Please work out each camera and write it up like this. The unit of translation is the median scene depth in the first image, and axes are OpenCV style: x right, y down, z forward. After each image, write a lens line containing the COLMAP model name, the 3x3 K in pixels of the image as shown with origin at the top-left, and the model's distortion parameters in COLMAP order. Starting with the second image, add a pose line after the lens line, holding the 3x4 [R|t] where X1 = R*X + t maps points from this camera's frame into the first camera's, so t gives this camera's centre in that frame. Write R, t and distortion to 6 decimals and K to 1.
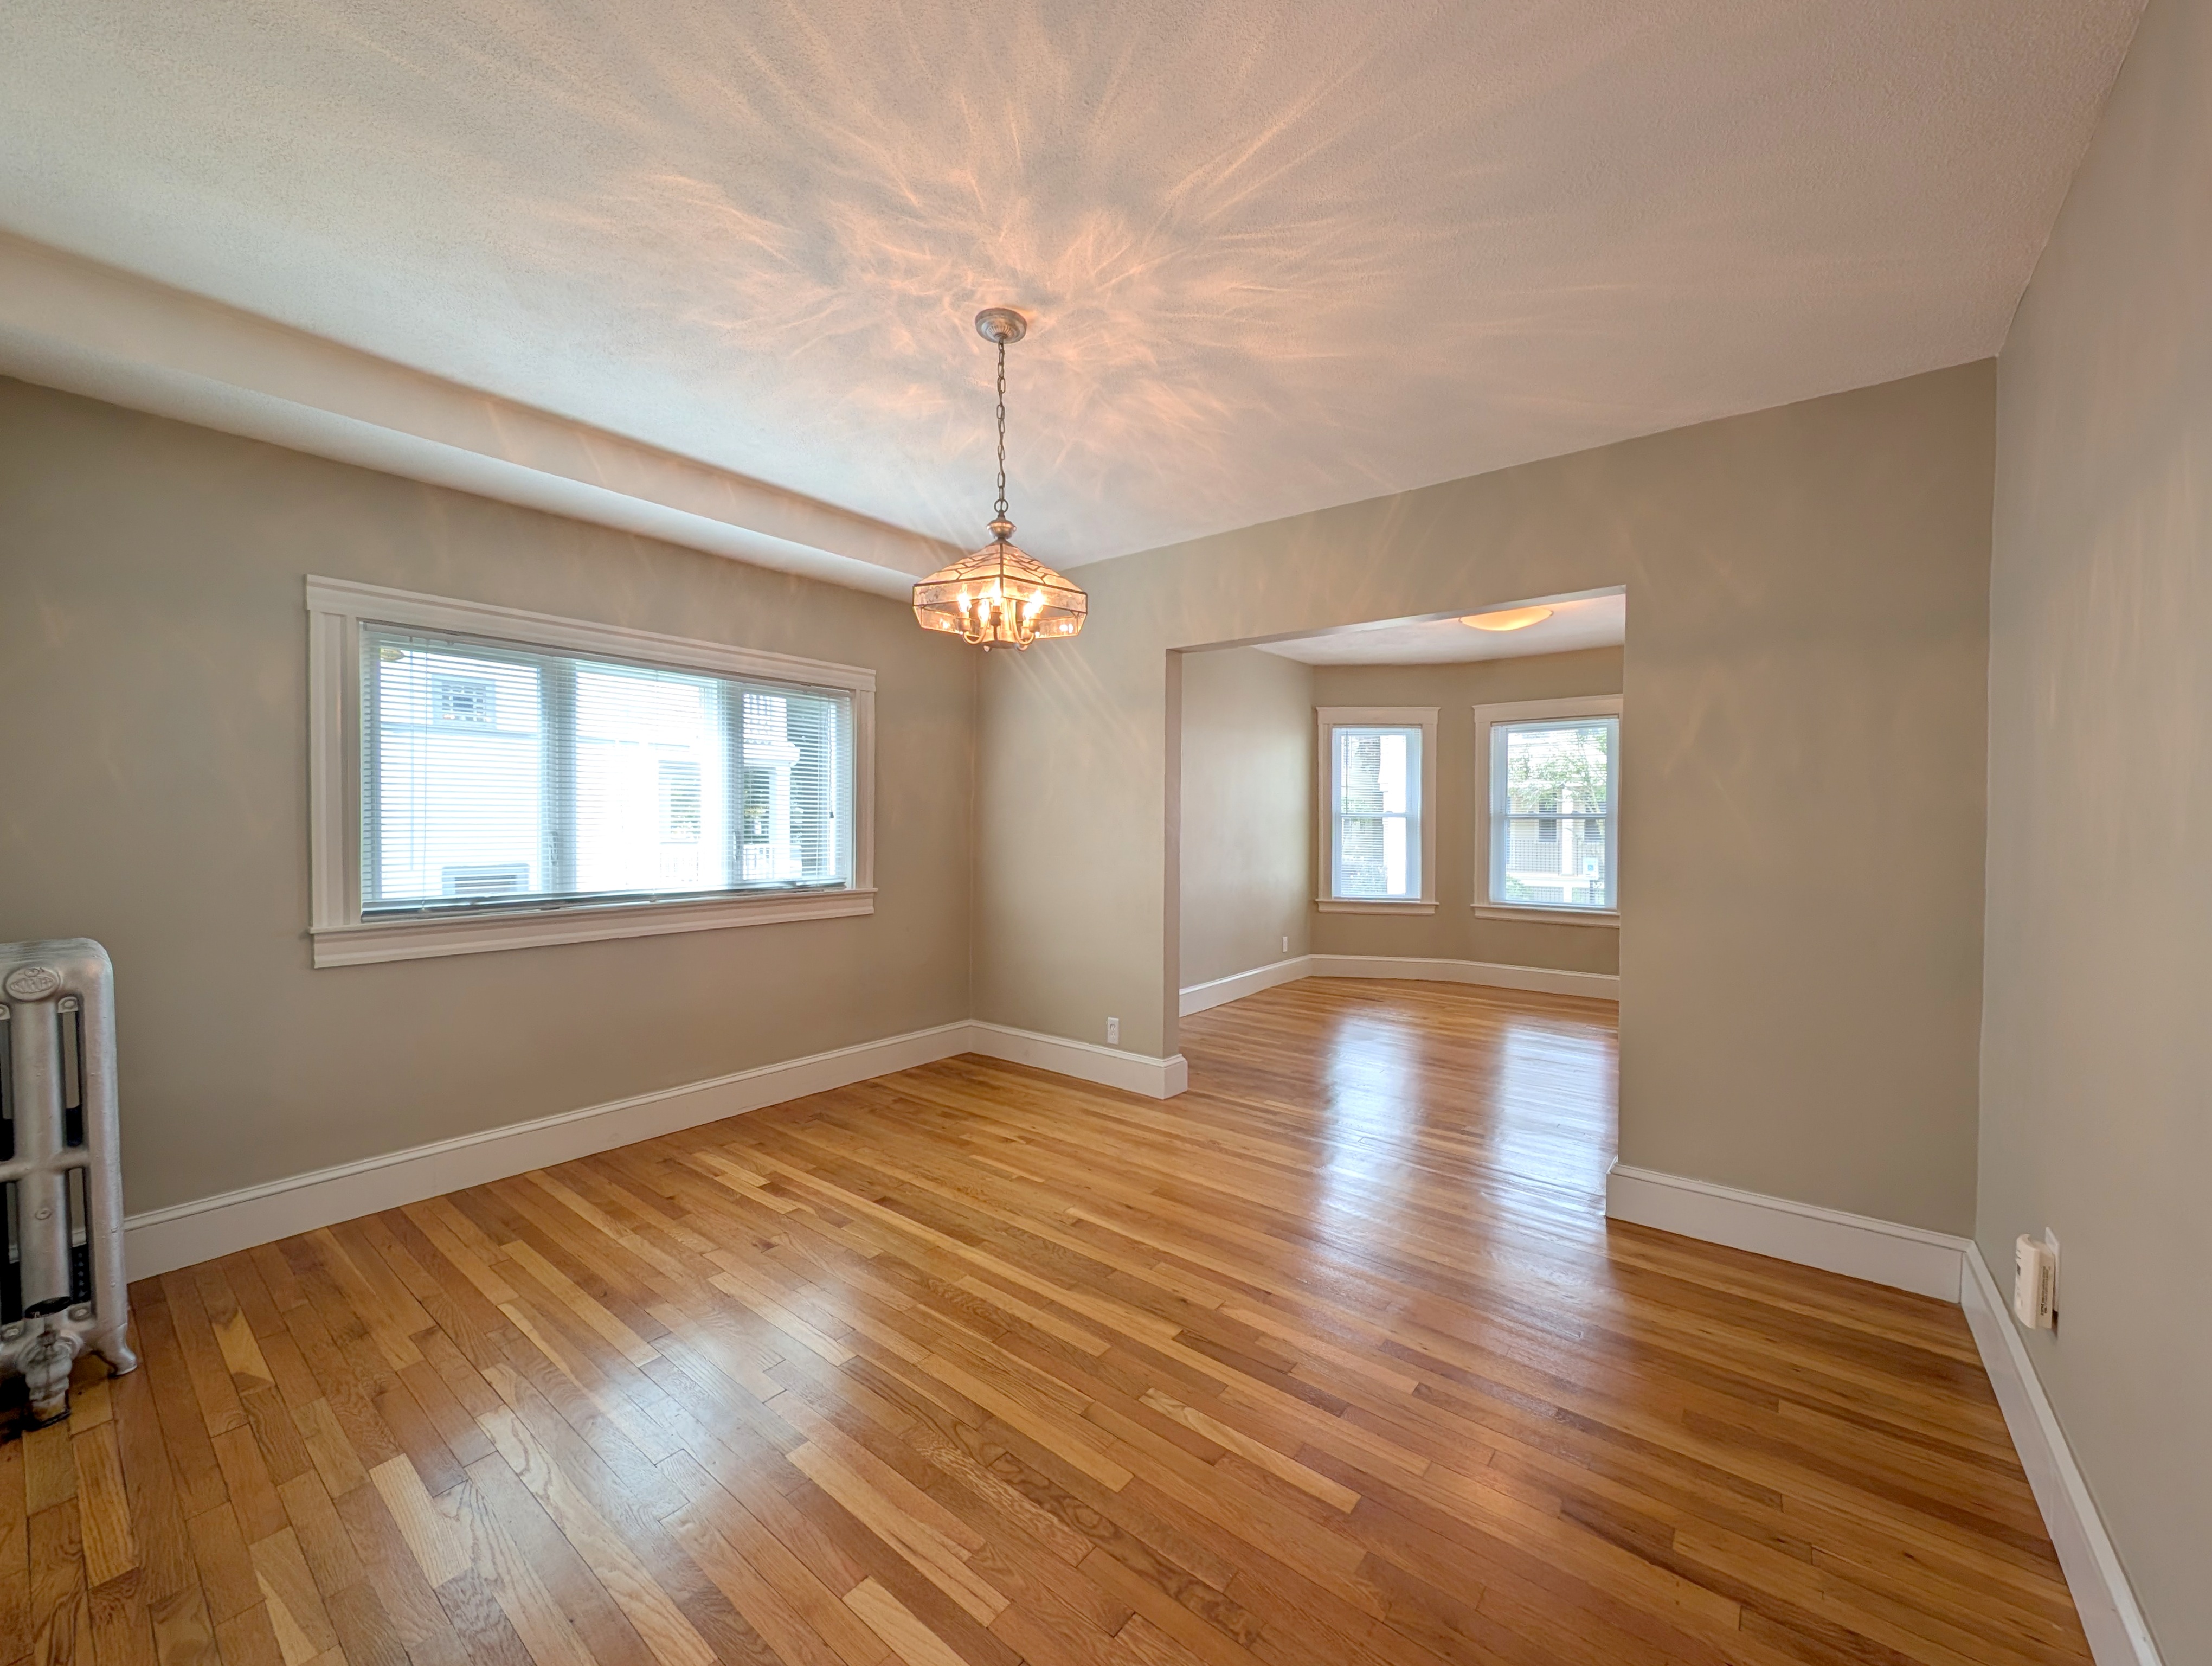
lens RADIAL K [[840.2, 0, 1117.5], [0, 840.2, 842.6], [0, 0, 1]] dist [0.011983, -0.002441]
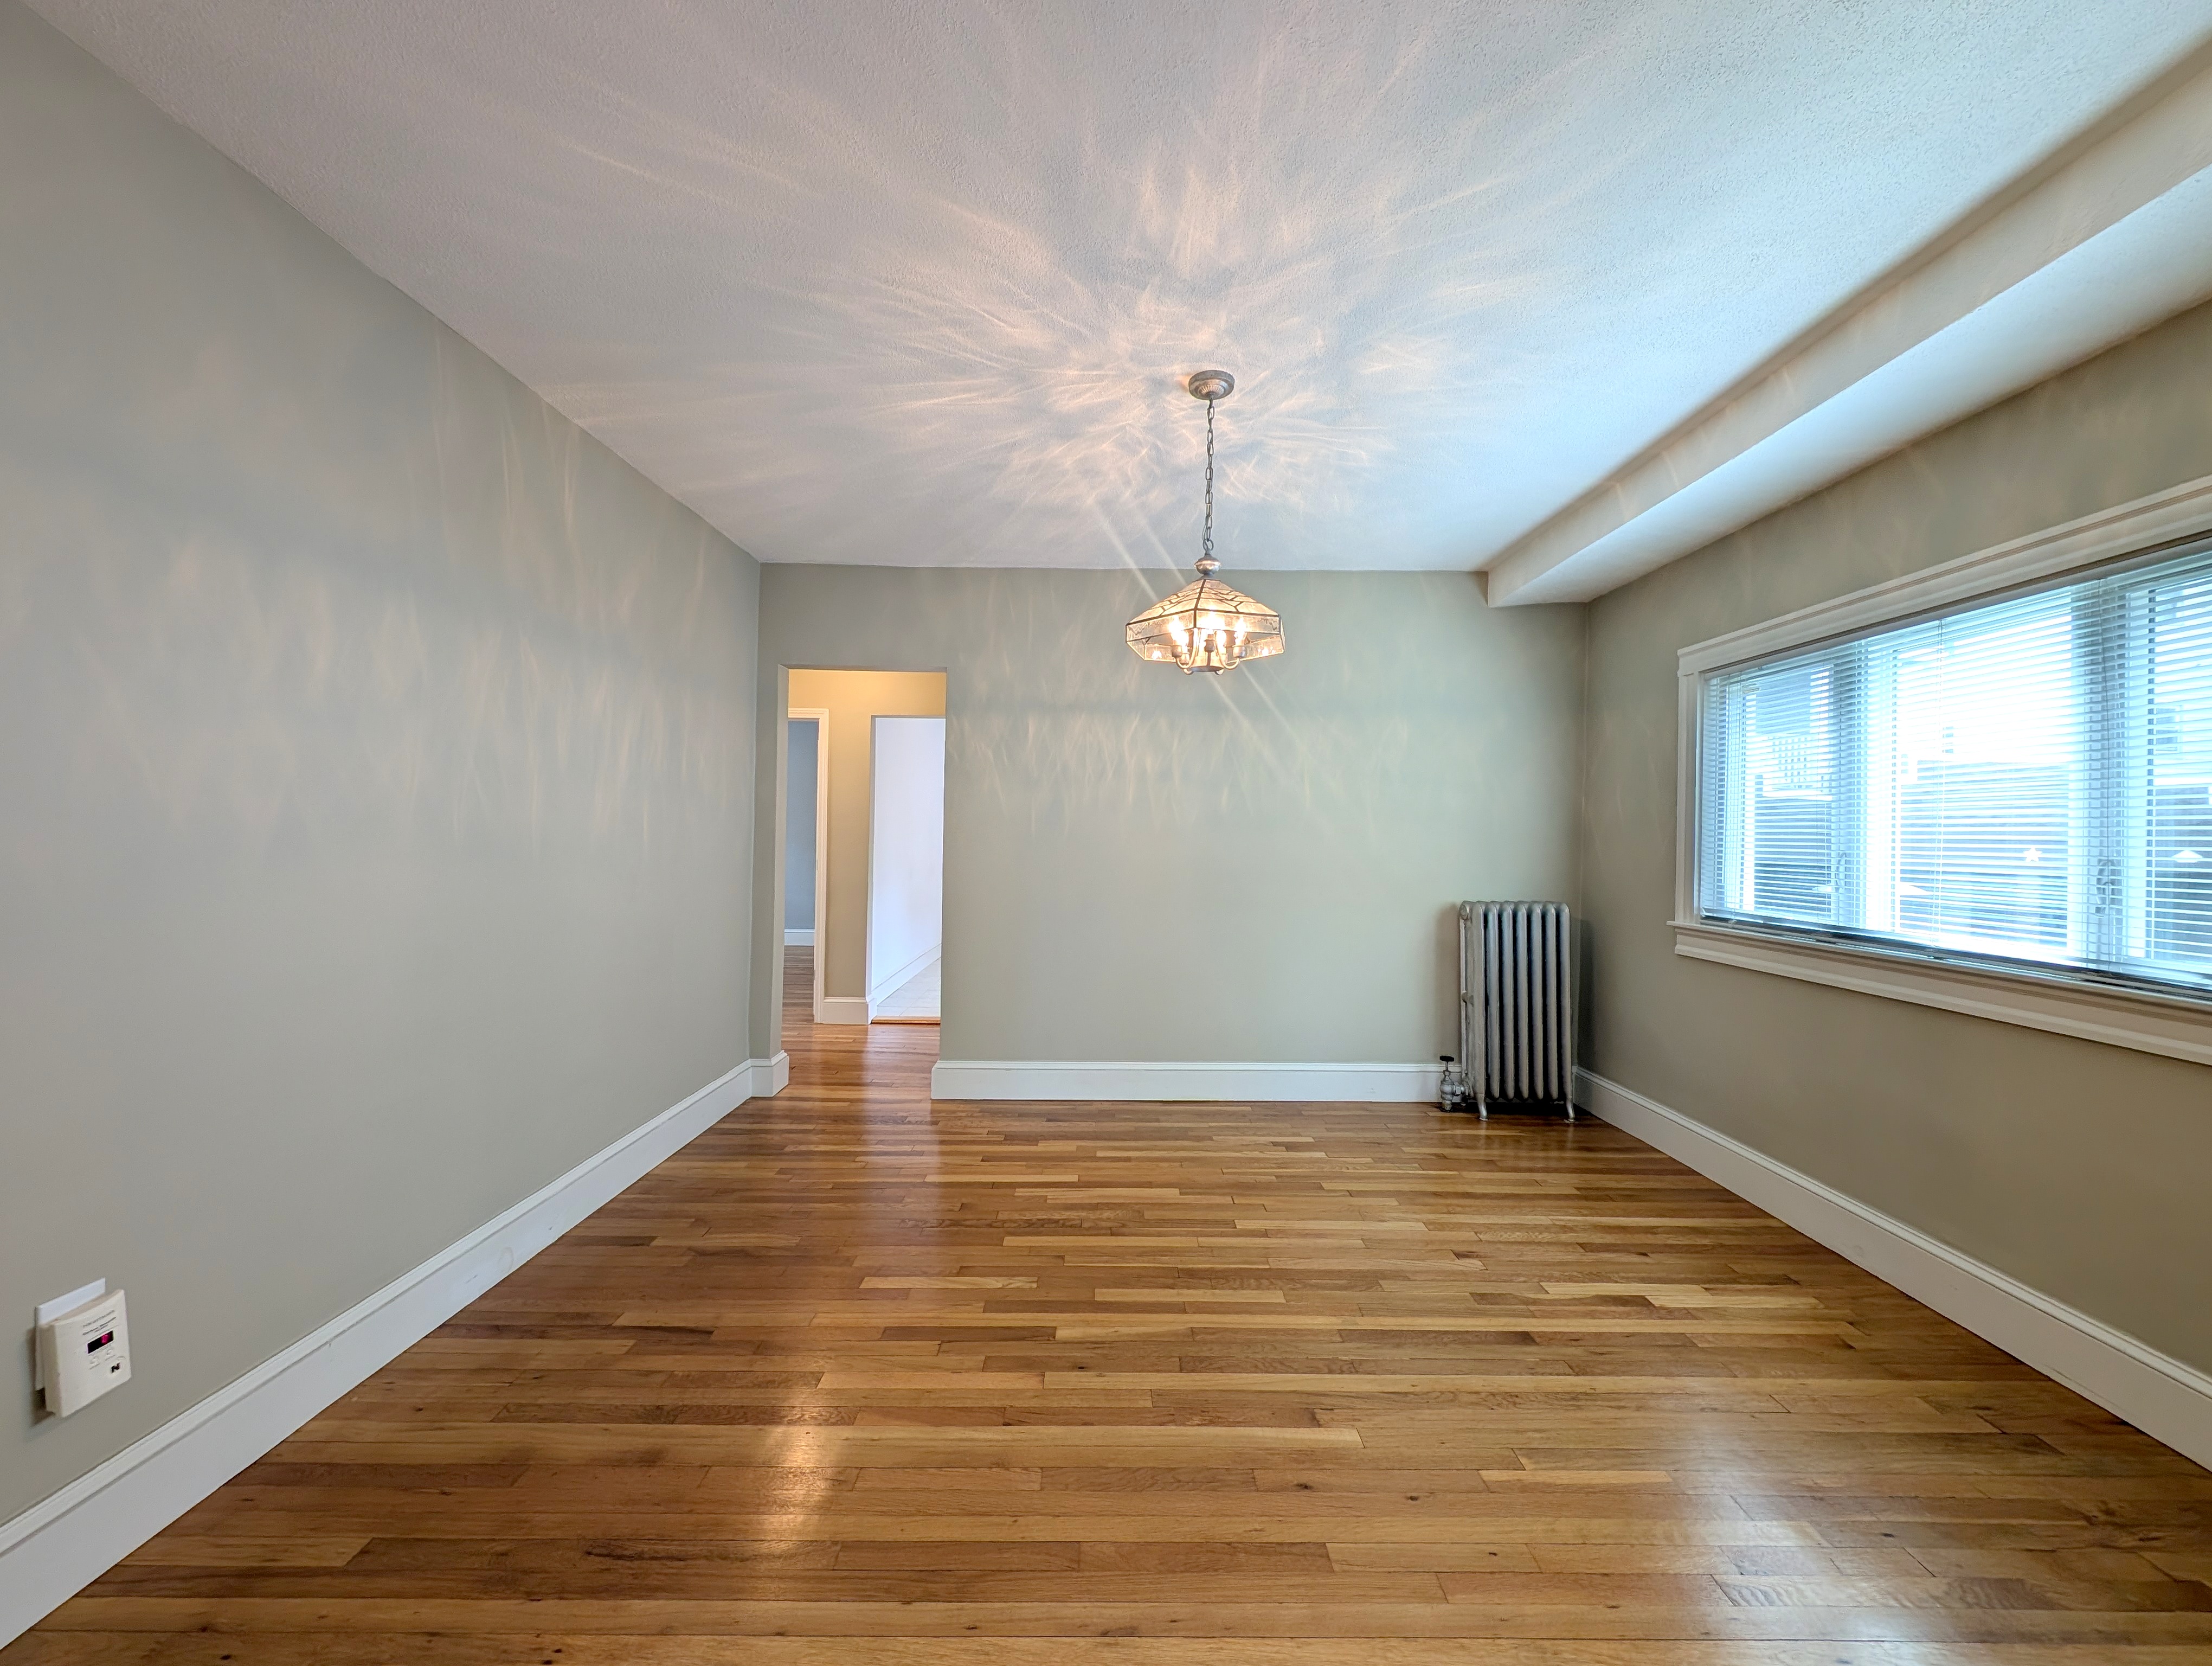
lens RADIAL K [[840.2, 0, 1104.2], [0, 840.2, 841.6], [0, 0, 1]] dist [0.011983, -0.002441]
pose [[-0.789902, -0.010509, -0.613143, 0.570796], [-0.033025, 0.999131, 0.025421, -0.027008], [0.612344, 0.040329, -0.789563, 1.589548]]
